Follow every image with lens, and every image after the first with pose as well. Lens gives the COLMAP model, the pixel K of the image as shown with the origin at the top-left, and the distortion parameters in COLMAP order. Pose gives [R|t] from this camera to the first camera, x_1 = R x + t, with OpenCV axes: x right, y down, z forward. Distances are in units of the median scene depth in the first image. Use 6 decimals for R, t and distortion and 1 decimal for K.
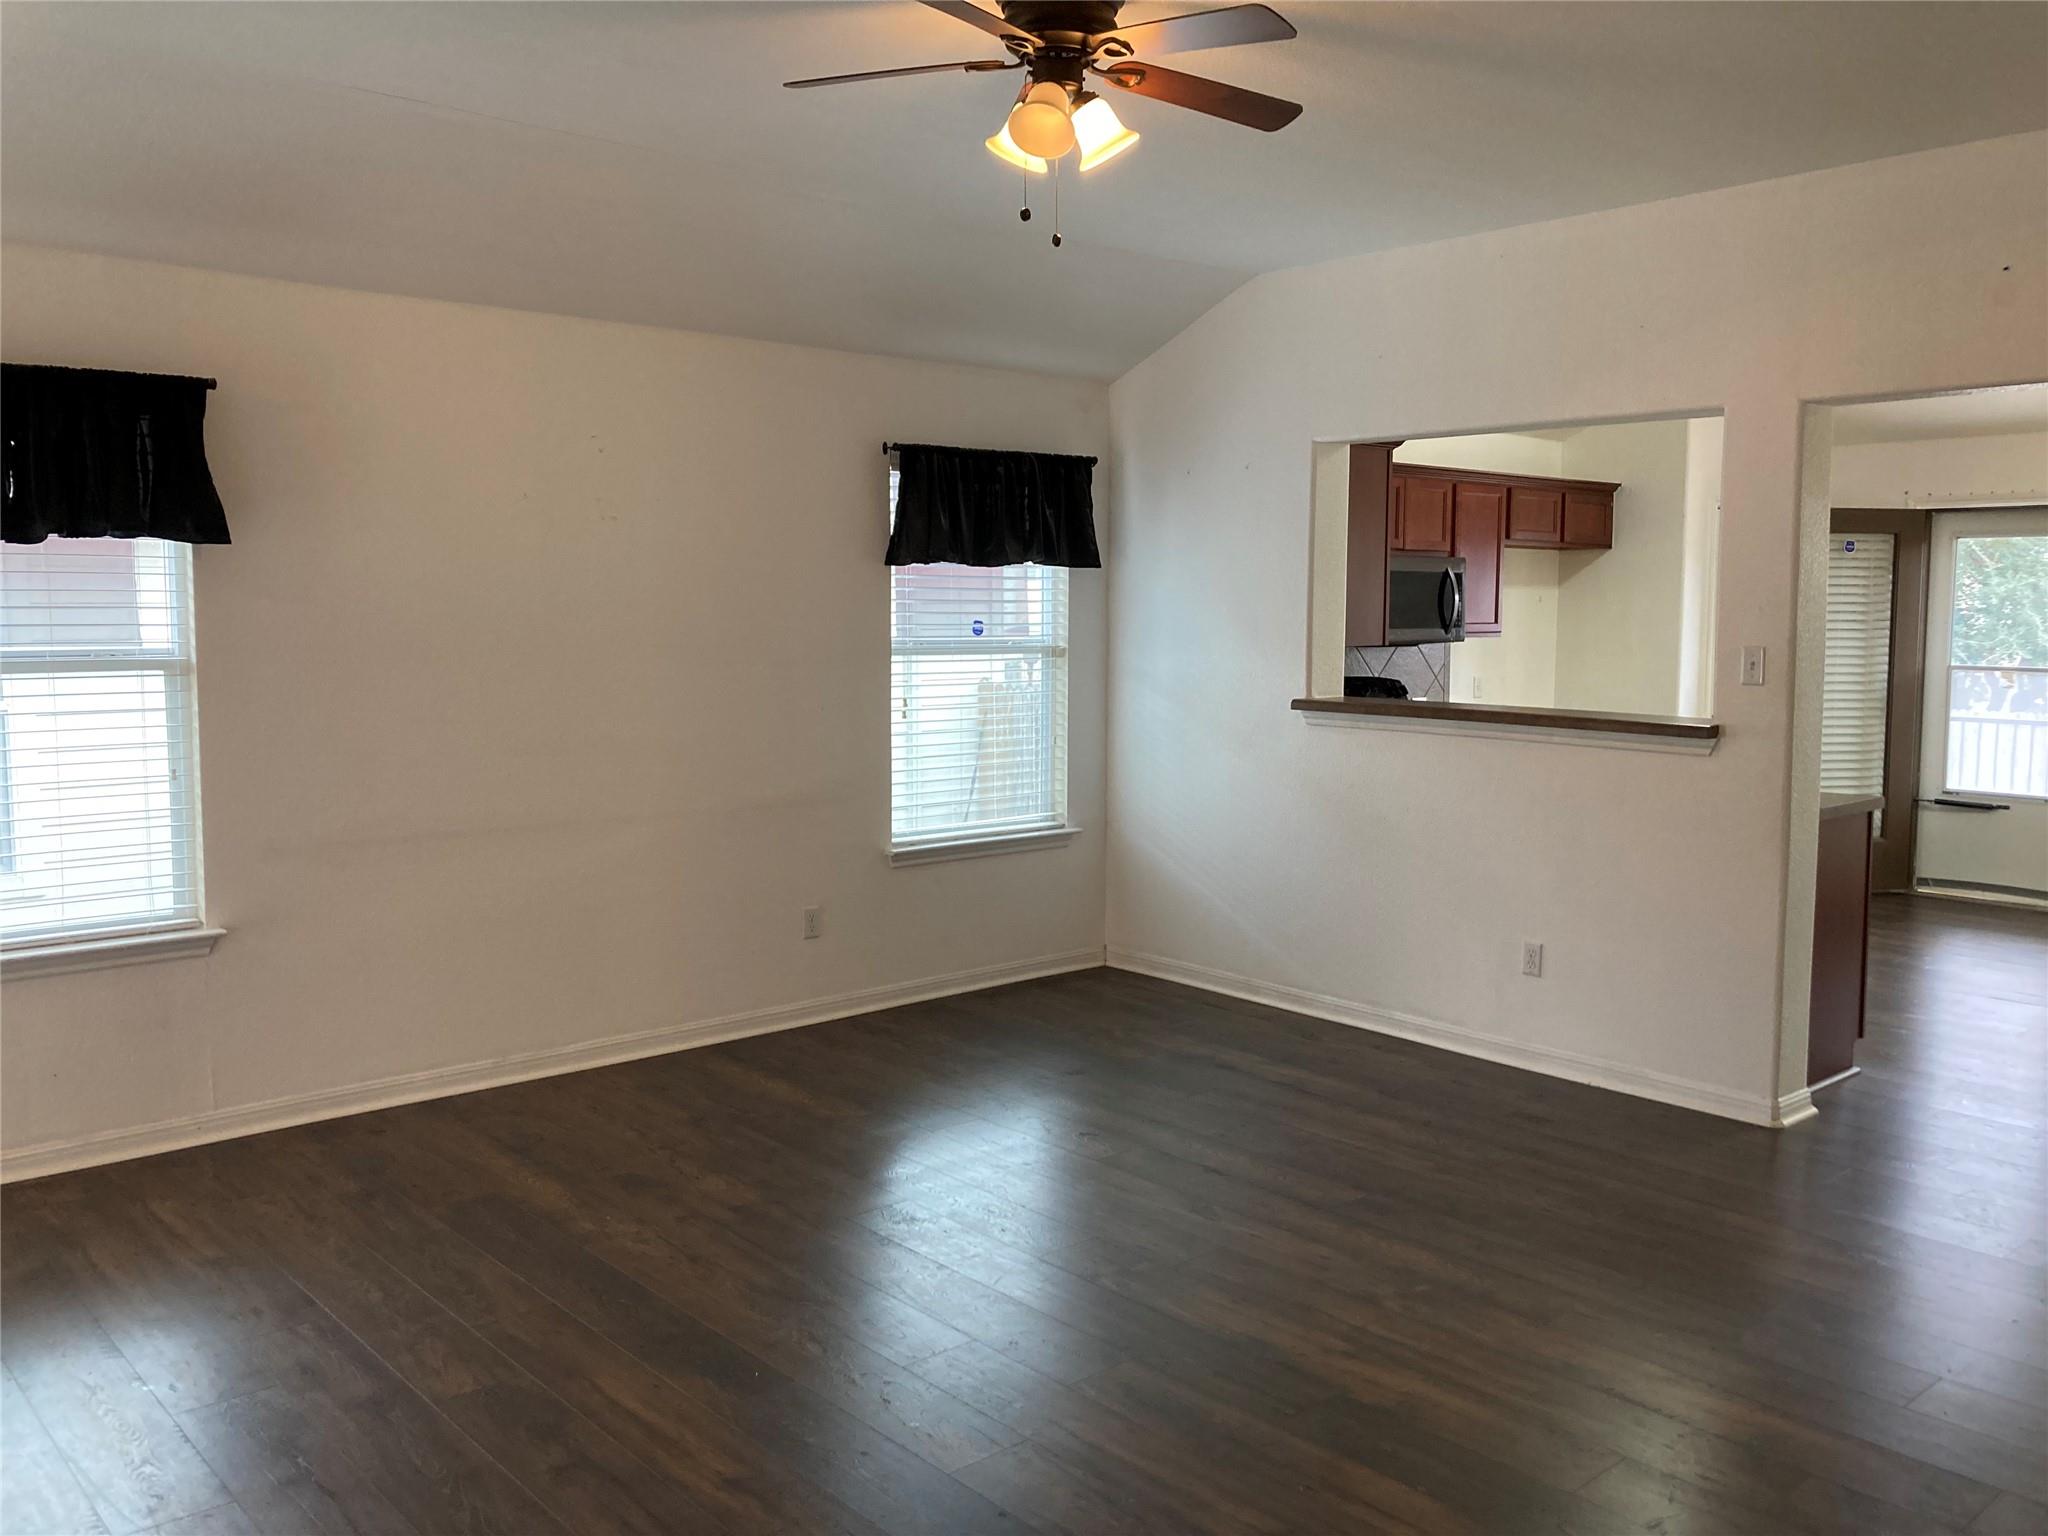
lens RADIAL K [[1640.1, 0, 1033.0], [0, 1640.1, 762.0], [0, 0, 1]] dist [0.048893, -0.091761]
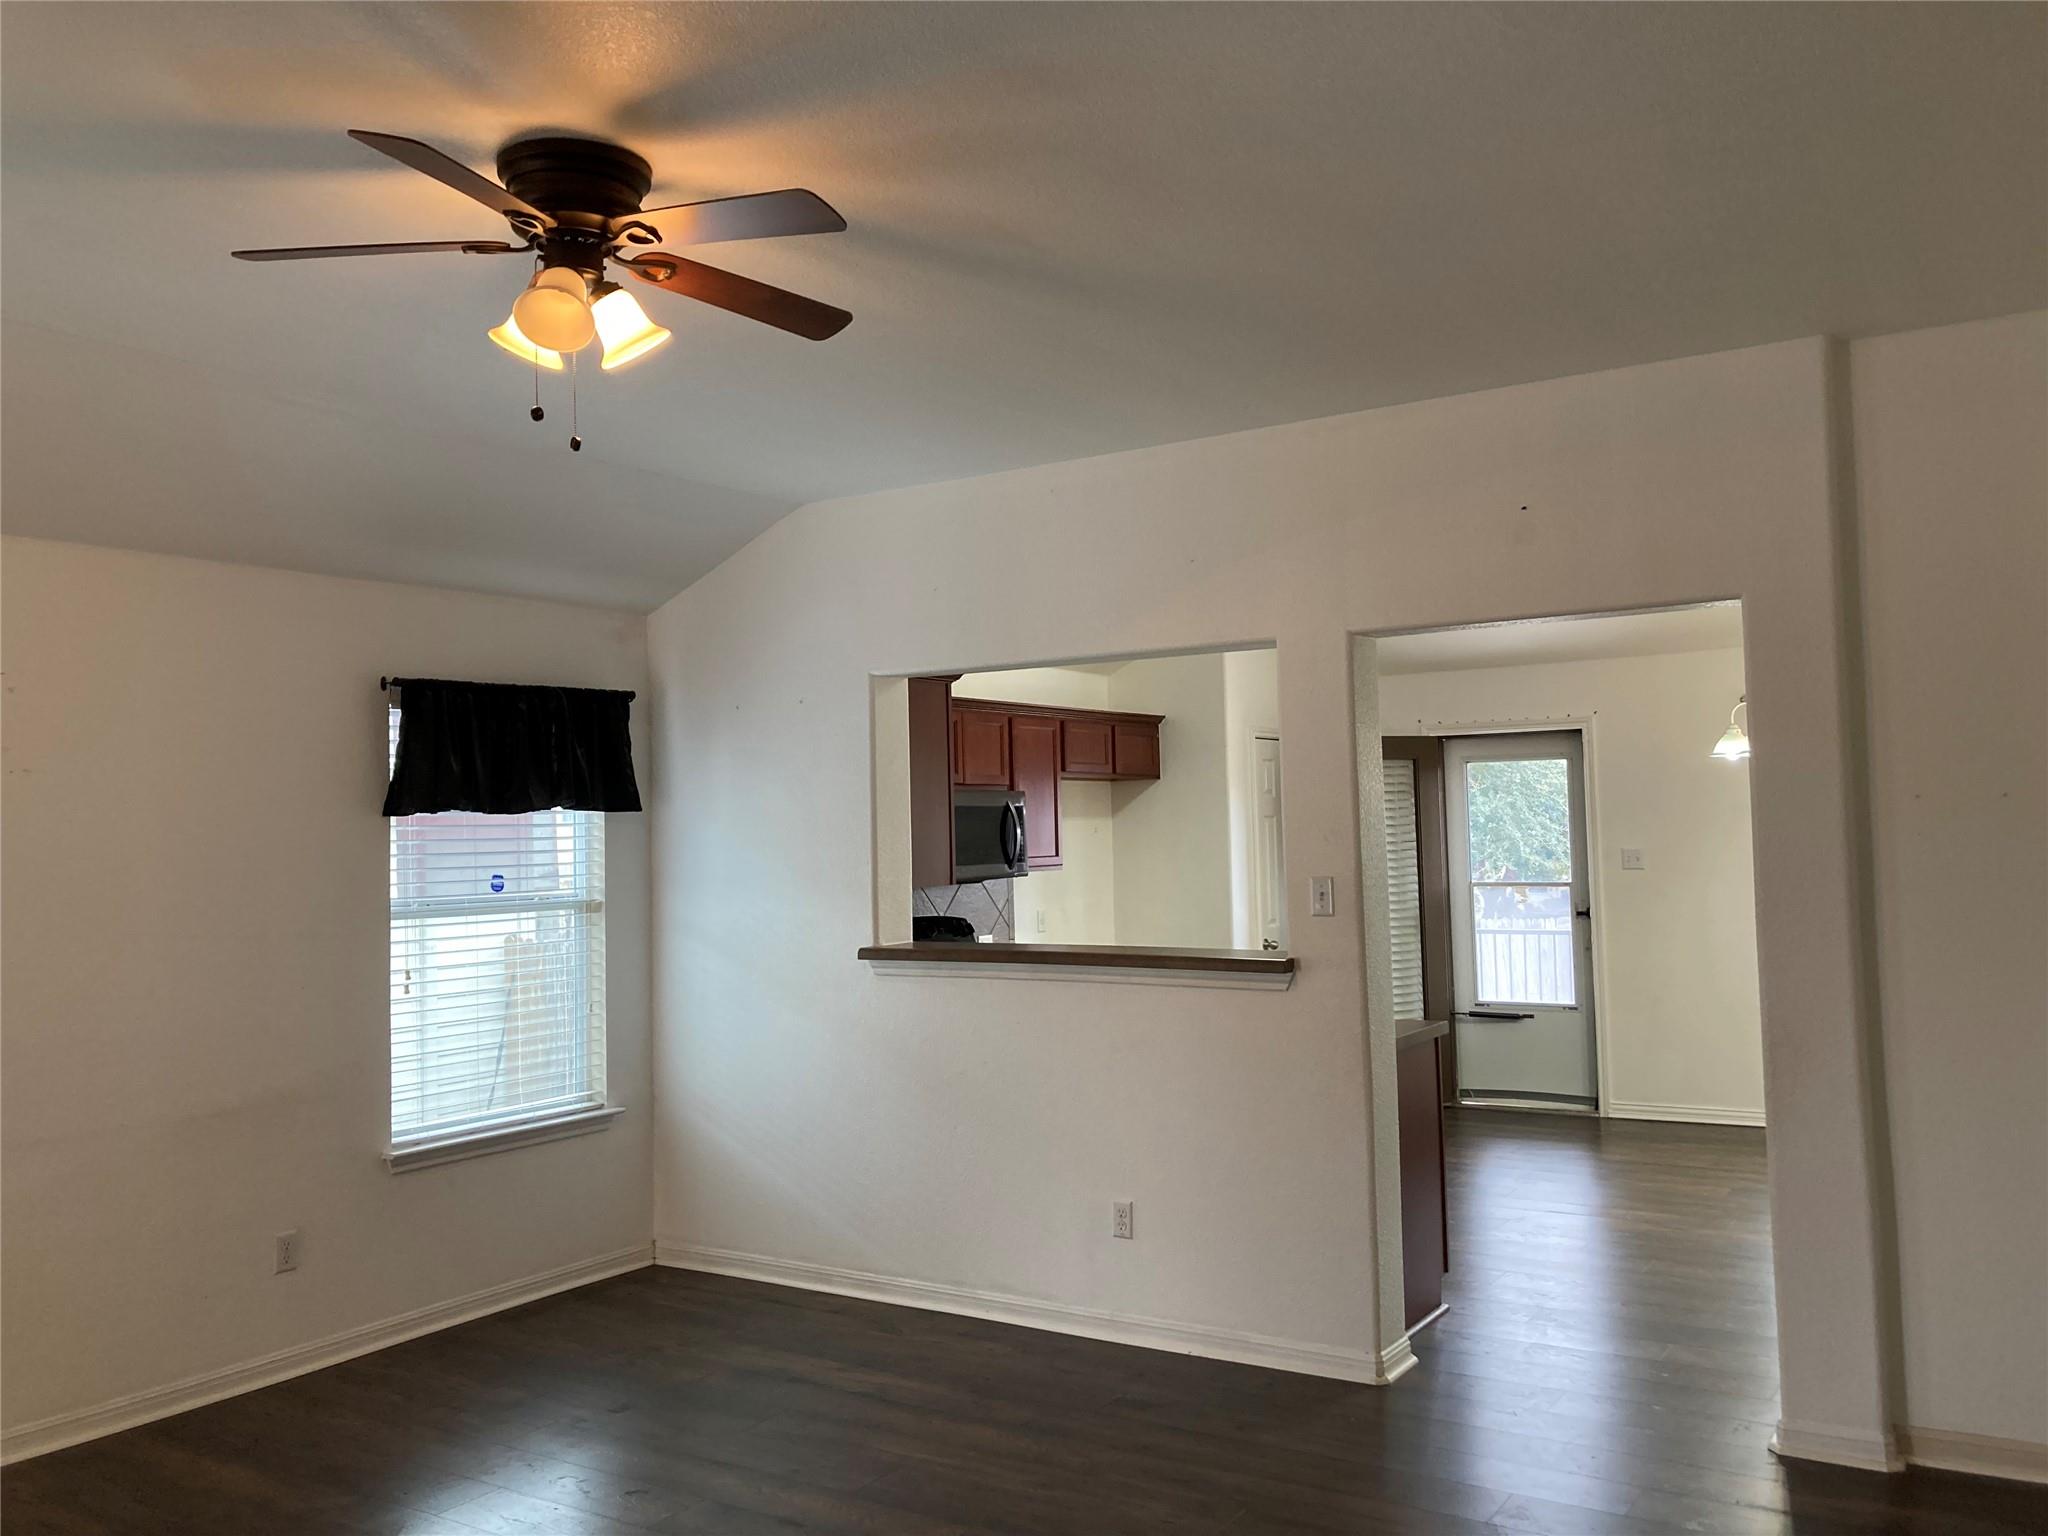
lens RADIAL K [[1681.3, 0, 1030.6], [0, 1681.3, 716.4], [0, 0, 1]] dist [0.012260, -0.014919]
pose [[0.964451, -0.010877, 0.264039, 0.004612], [0.055249, 0.985372, -0.161212, -0.009351], [-0.258423, 0.170069, 0.950944, 0.057493]]
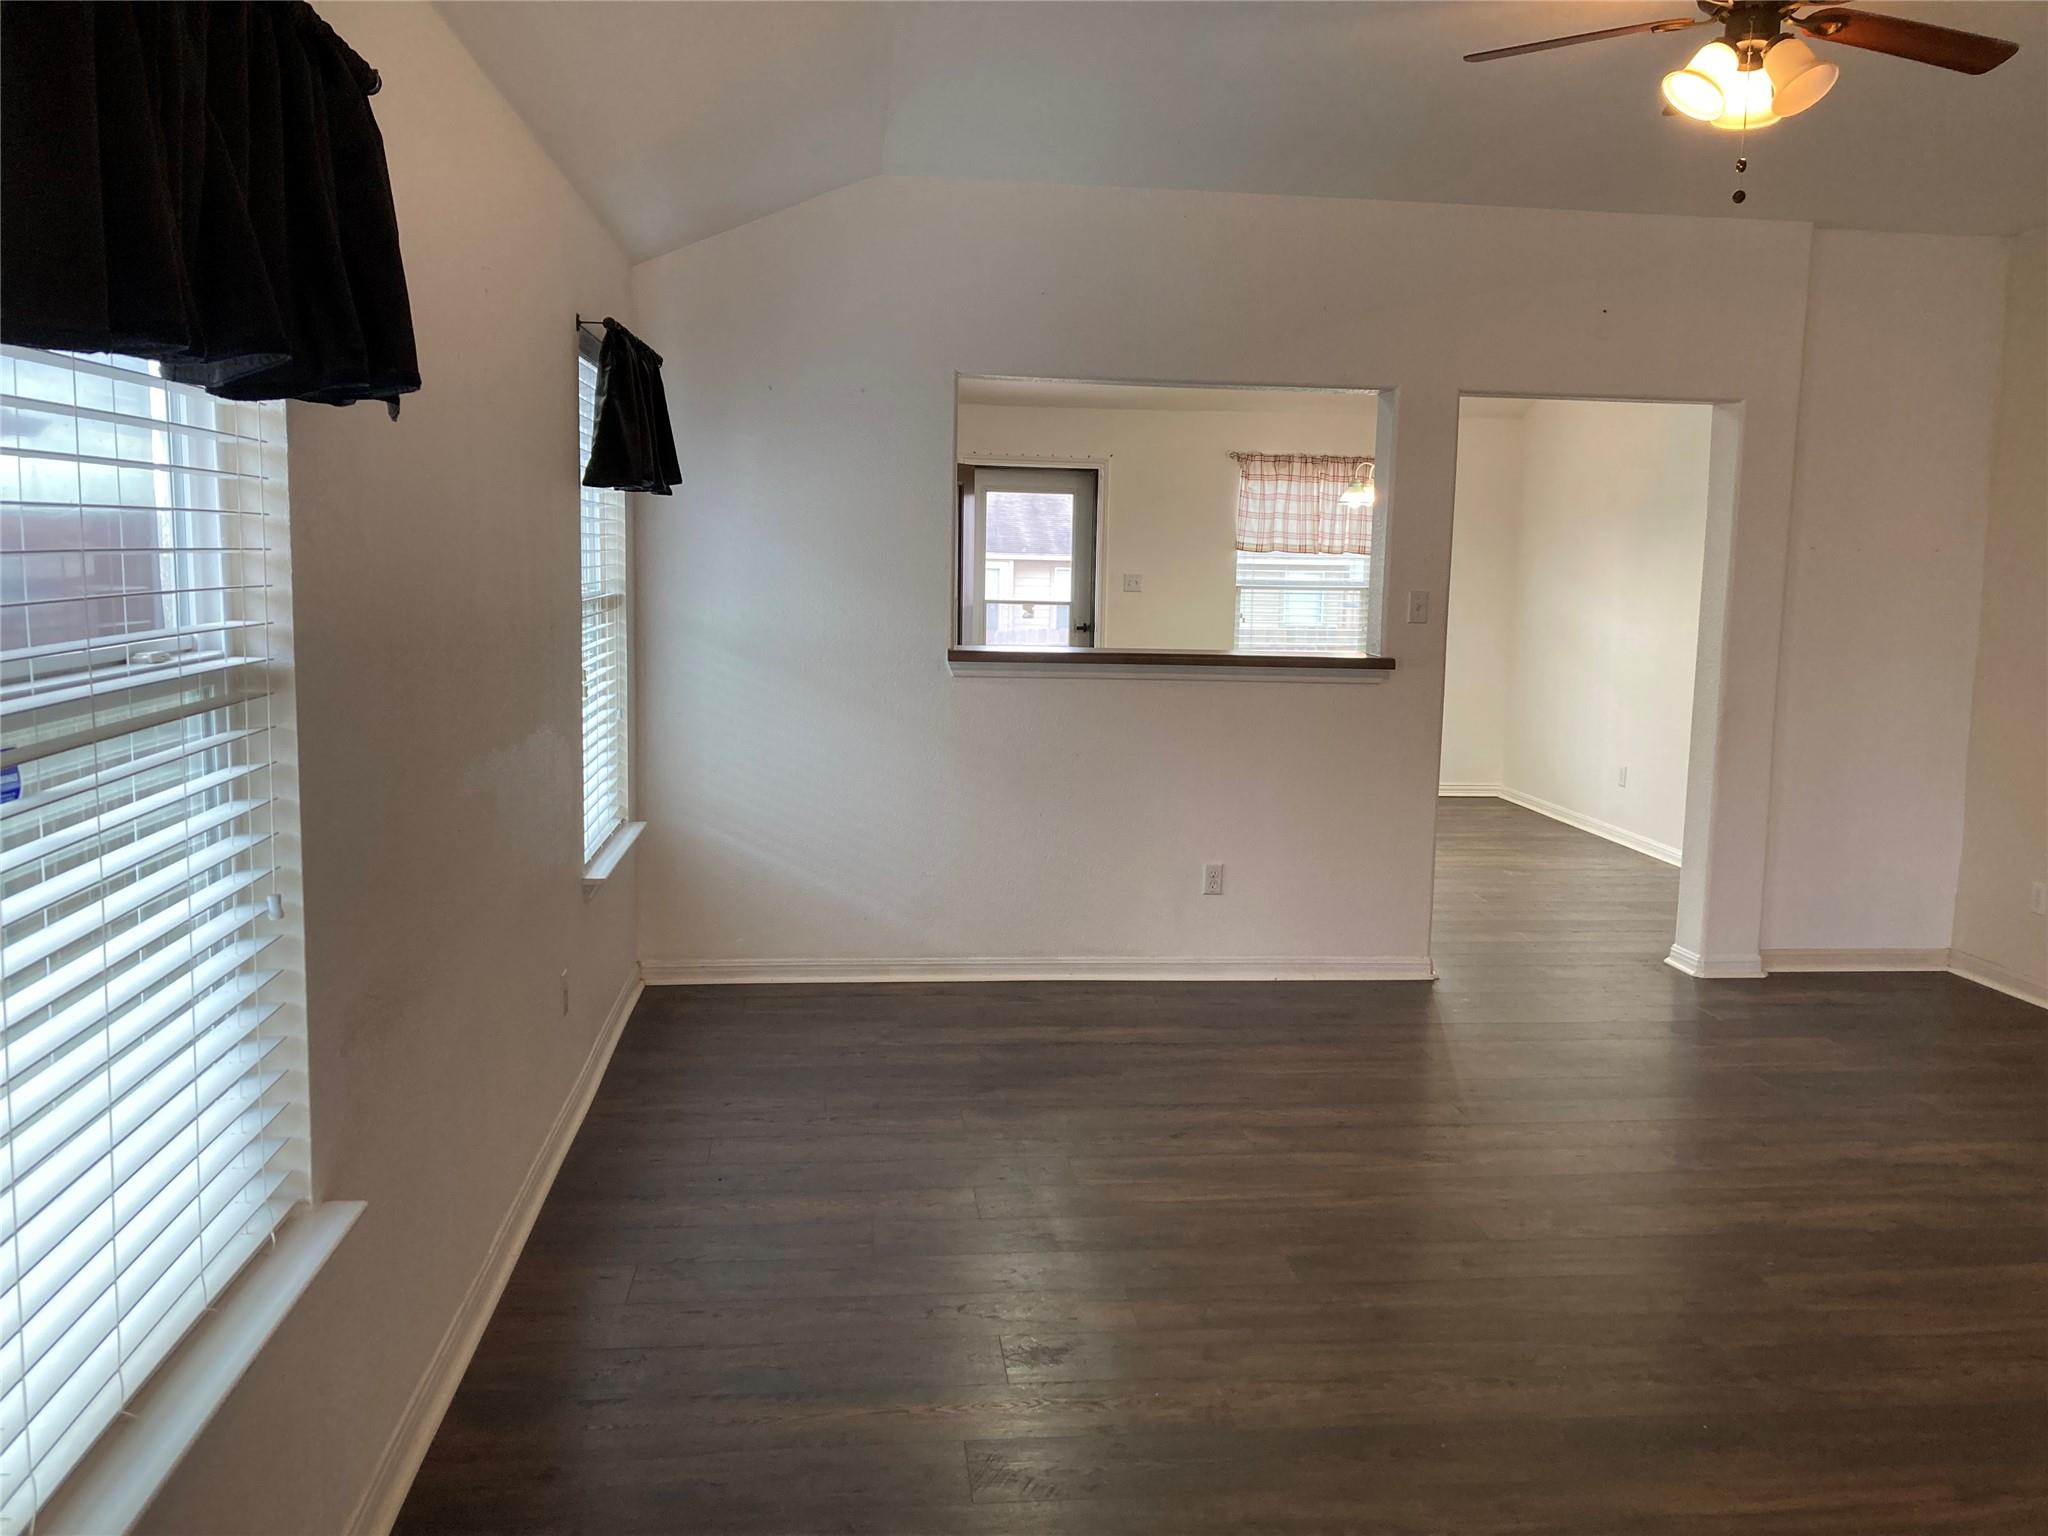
lens RADIAL K [[1671.8, 0, 1023.3], [0, 1671.8, 769.4], [0, 0, 1]] dist [0.068233, -0.003212]
pose [[0.568548, -0.097803, 0.816816, -0.620926], [0.059802, 0.995194, 0.077536, -0.043468], [-0.820474, 0.004764, 0.571665, 0.438847]]
